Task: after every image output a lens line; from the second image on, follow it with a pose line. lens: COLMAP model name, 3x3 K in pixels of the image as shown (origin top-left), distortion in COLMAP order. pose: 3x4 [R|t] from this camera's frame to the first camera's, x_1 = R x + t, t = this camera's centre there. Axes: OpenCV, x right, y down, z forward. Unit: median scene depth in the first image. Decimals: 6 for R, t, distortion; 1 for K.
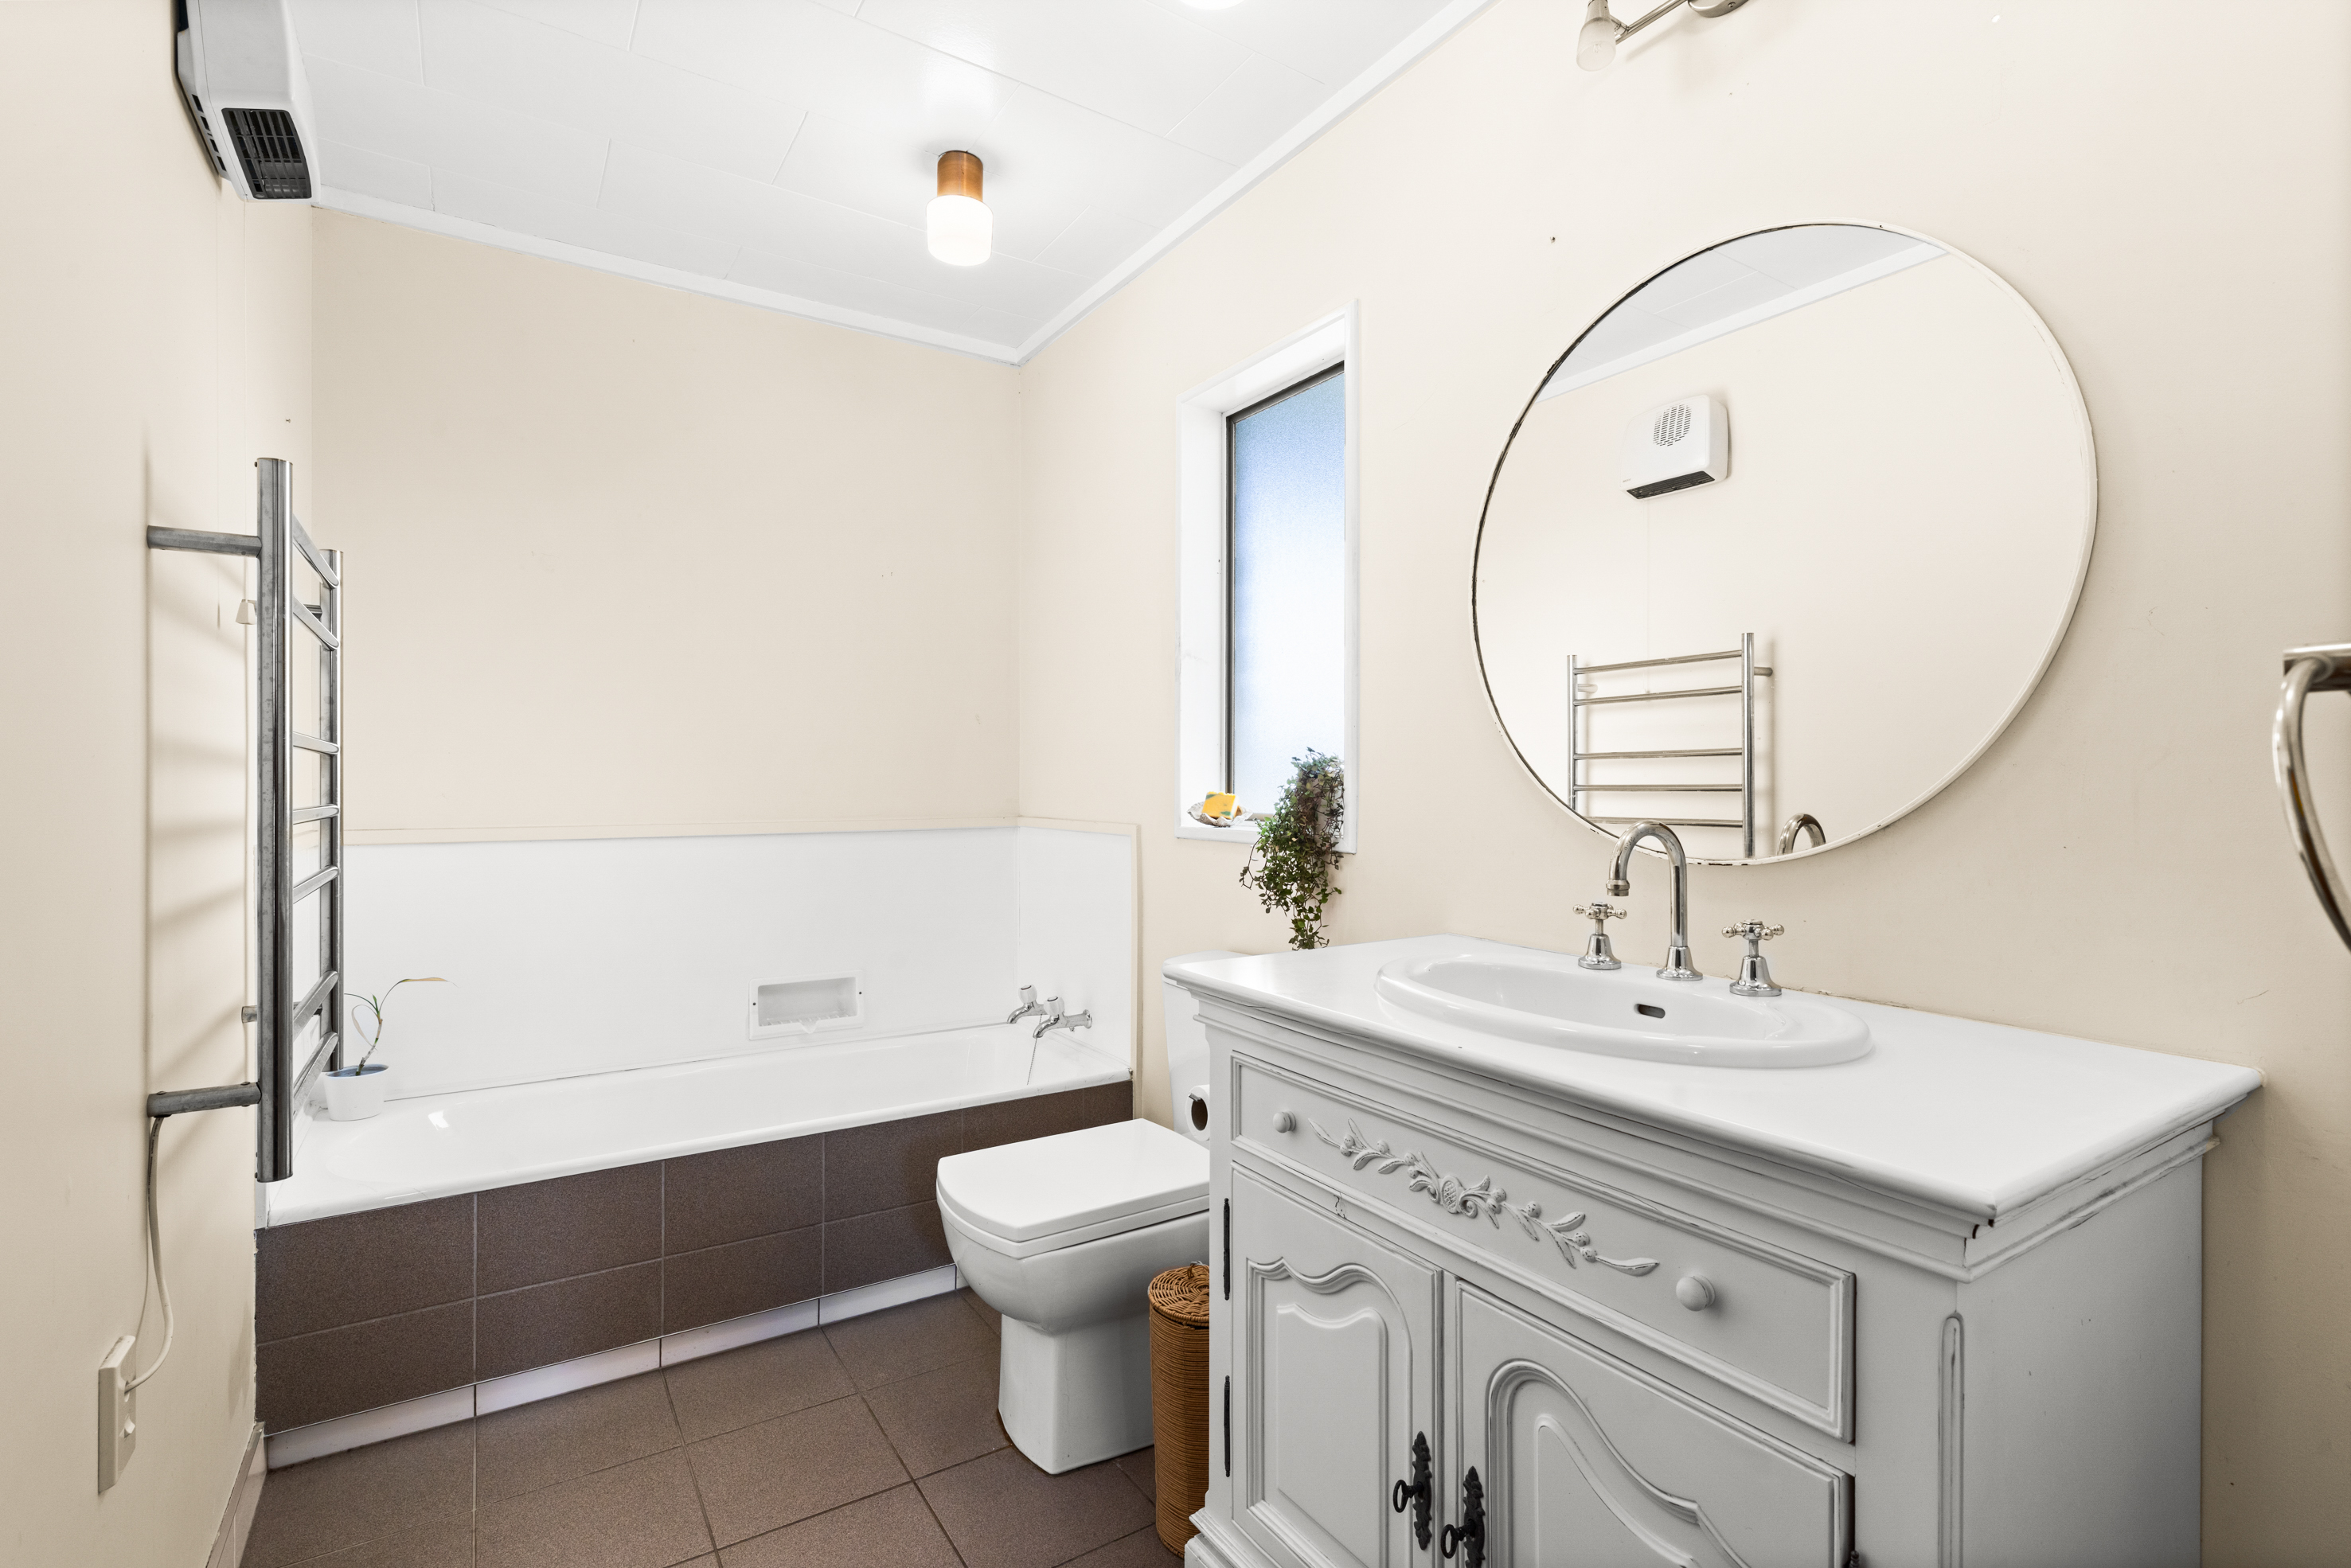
lens RADIAL K [[1123.8, 0, 1177.8], [0, 1123.8, 787.5], [0, 0, 1]] dist [0.000899, 0.000874]
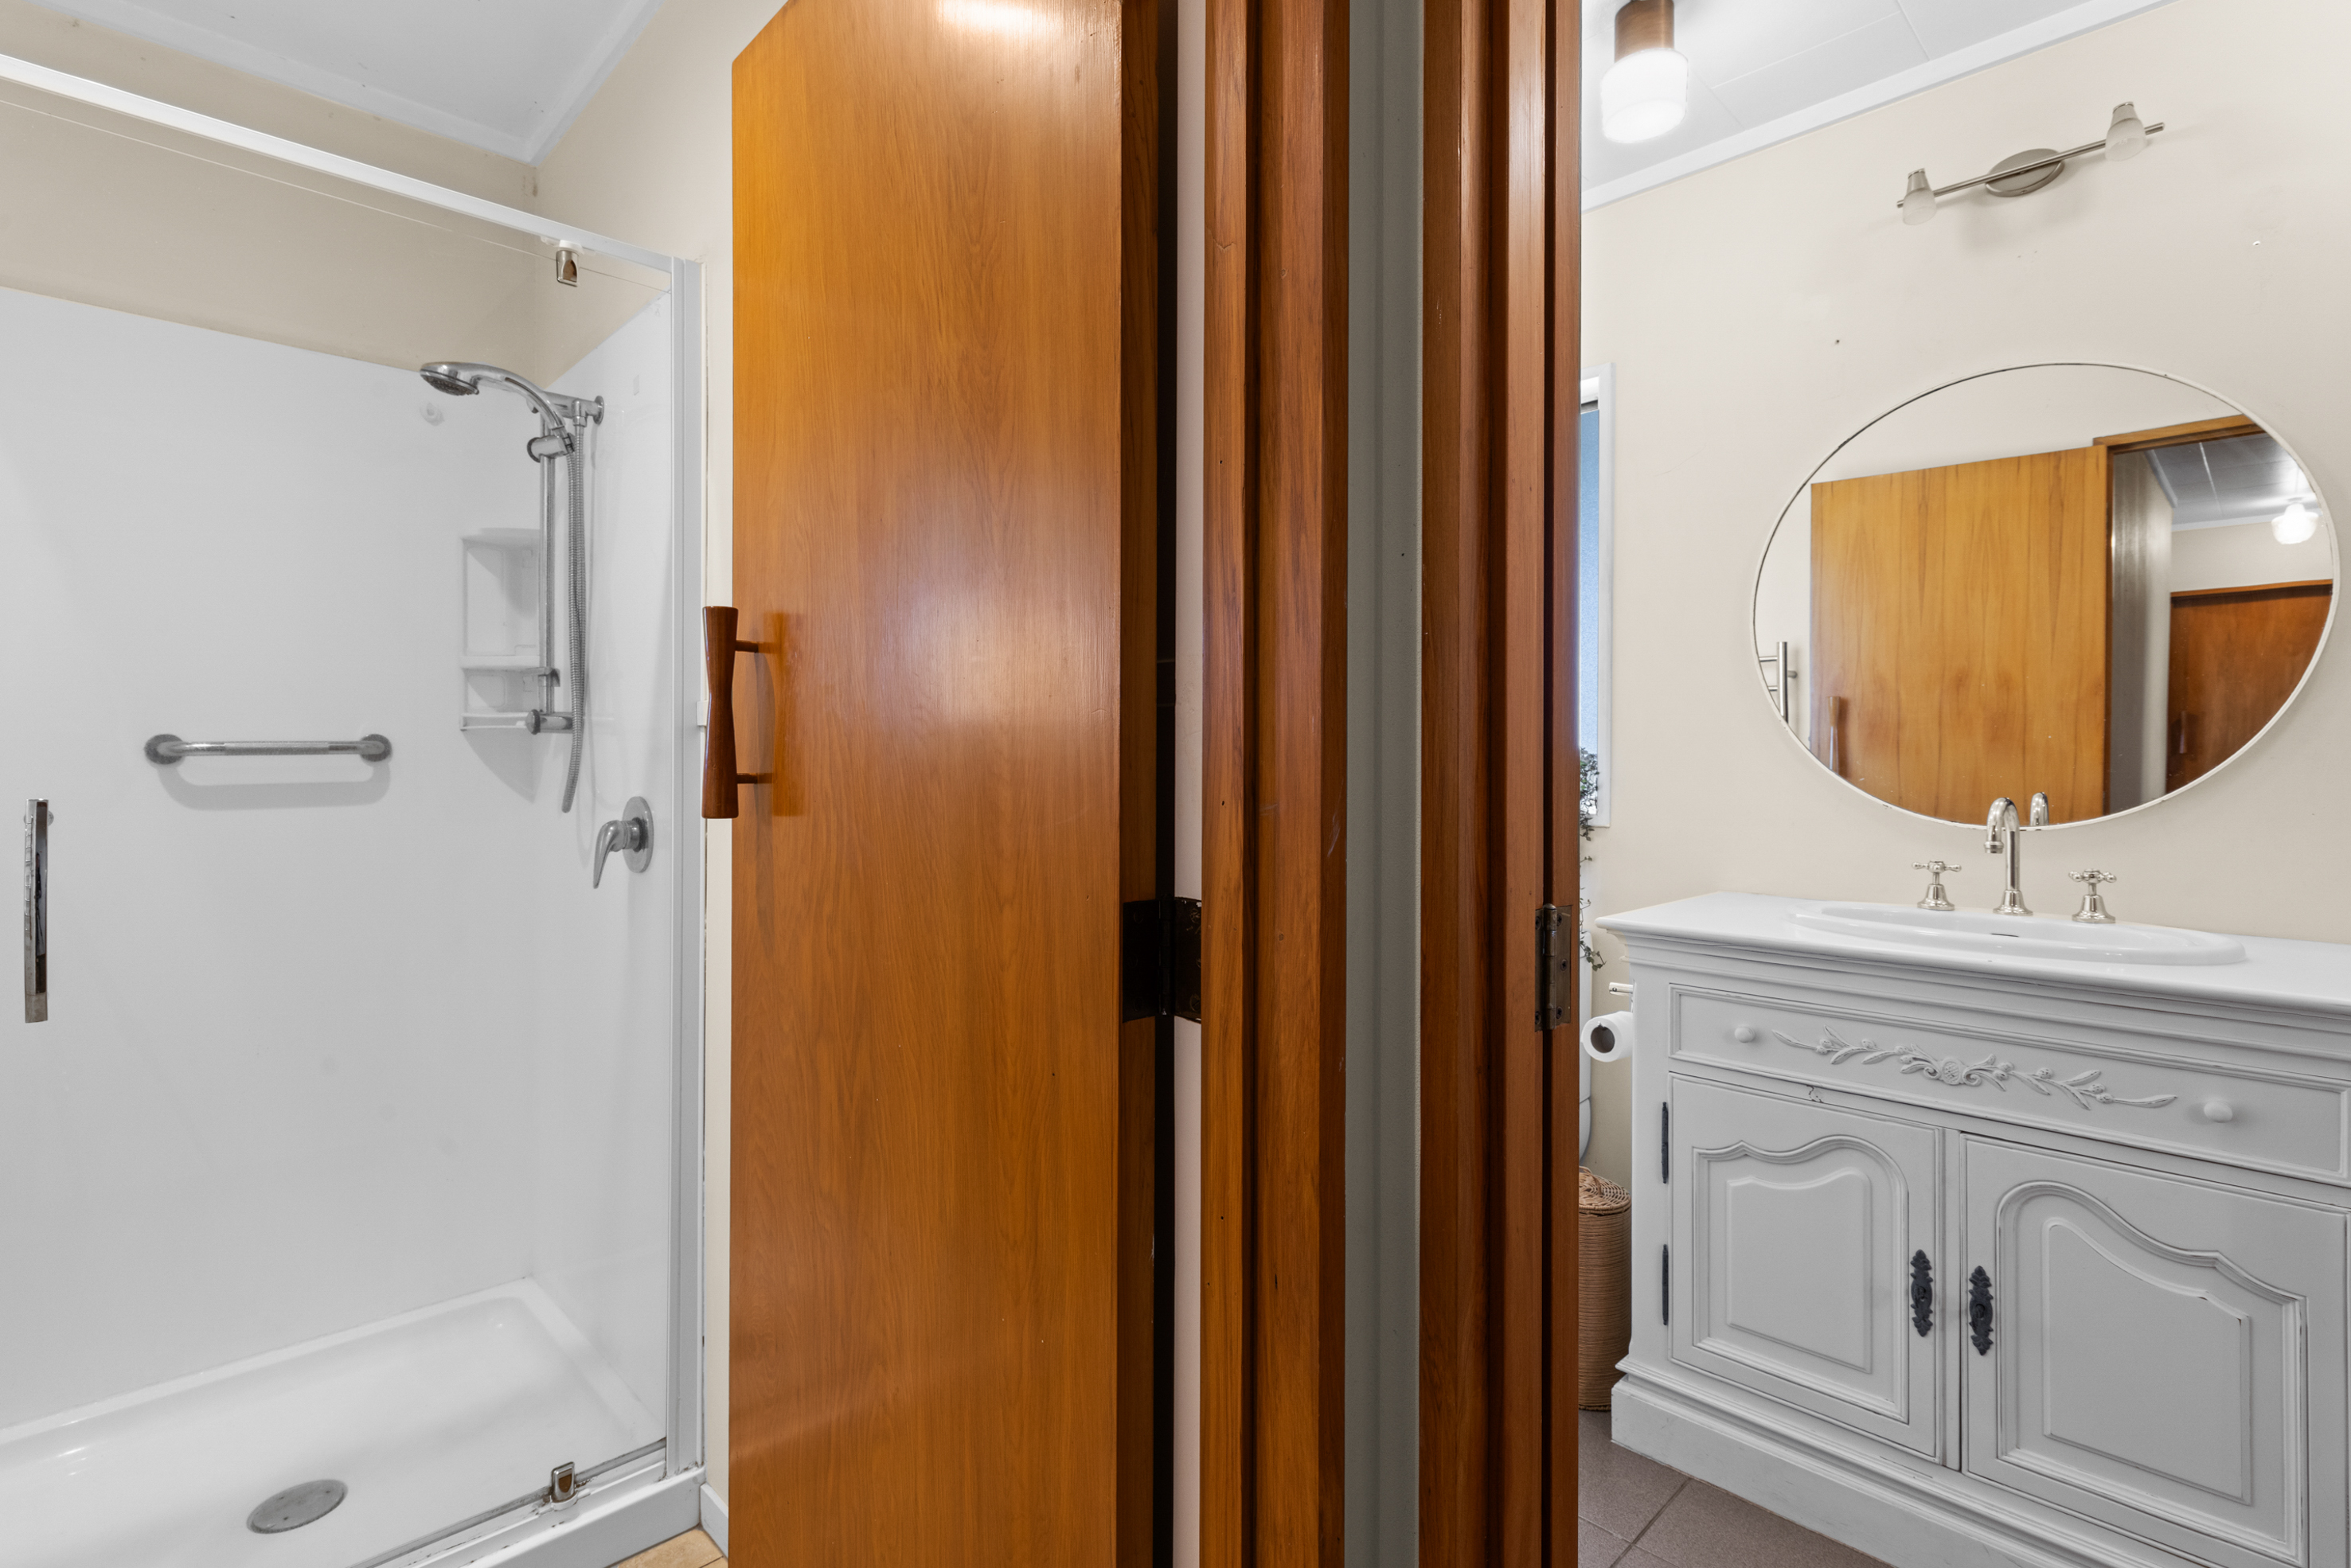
lens RADIAL K [[1123.8, 0, 1183.2], [0, 1123.8, 769.5], [0, 0, 1]] dist [0.000899, 0.000874]
pose [[0.974800, 0.005477, 0.223014, -0.937941], [-0.005635, 0.999984, 0.000071, -0.000850], [-0.223010, -0.001325, 0.974815, -0.120759]]
